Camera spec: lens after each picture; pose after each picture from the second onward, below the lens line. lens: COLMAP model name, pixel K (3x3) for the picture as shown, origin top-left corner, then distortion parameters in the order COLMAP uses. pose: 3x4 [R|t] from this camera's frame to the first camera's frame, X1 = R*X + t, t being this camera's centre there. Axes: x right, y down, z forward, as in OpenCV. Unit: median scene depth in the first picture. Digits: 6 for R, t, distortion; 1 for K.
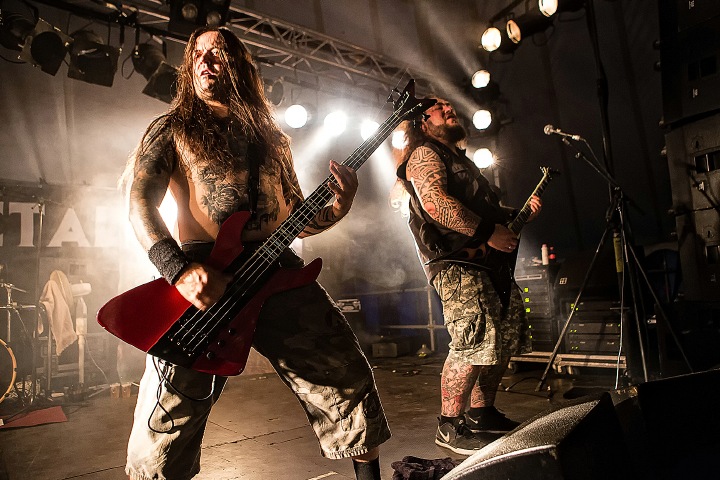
lens RADIAL K [[497.2, 0, 362.9], [0, 497.2, 241.7], [0, 0, 1]] dist [-0.093366, 0.061515]
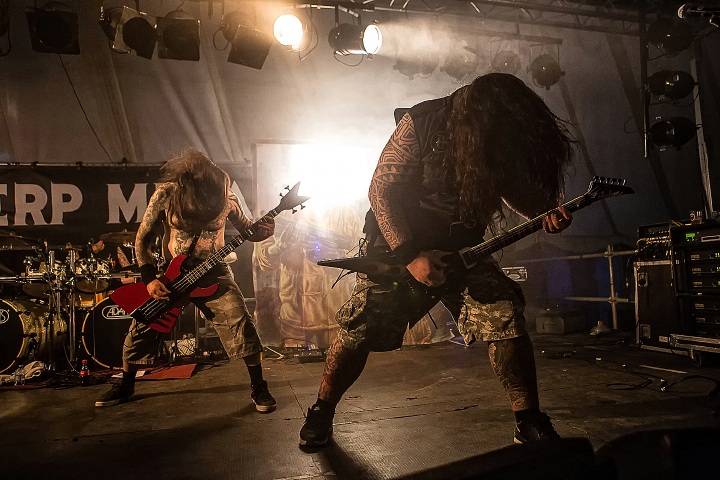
lens RADIAL K [[497.2, 0, 359.1], [0, 497.2, 244.0], [0, 0, 1]] dist [-0.093366, 0.061515]
pose [[0.902612, -0.016684, -0.430132, 0.165381], [0.046281, 0.997218, 0.058438, 0.016840], [0.427960, -0.072654, 0.900873, 0.140584]]
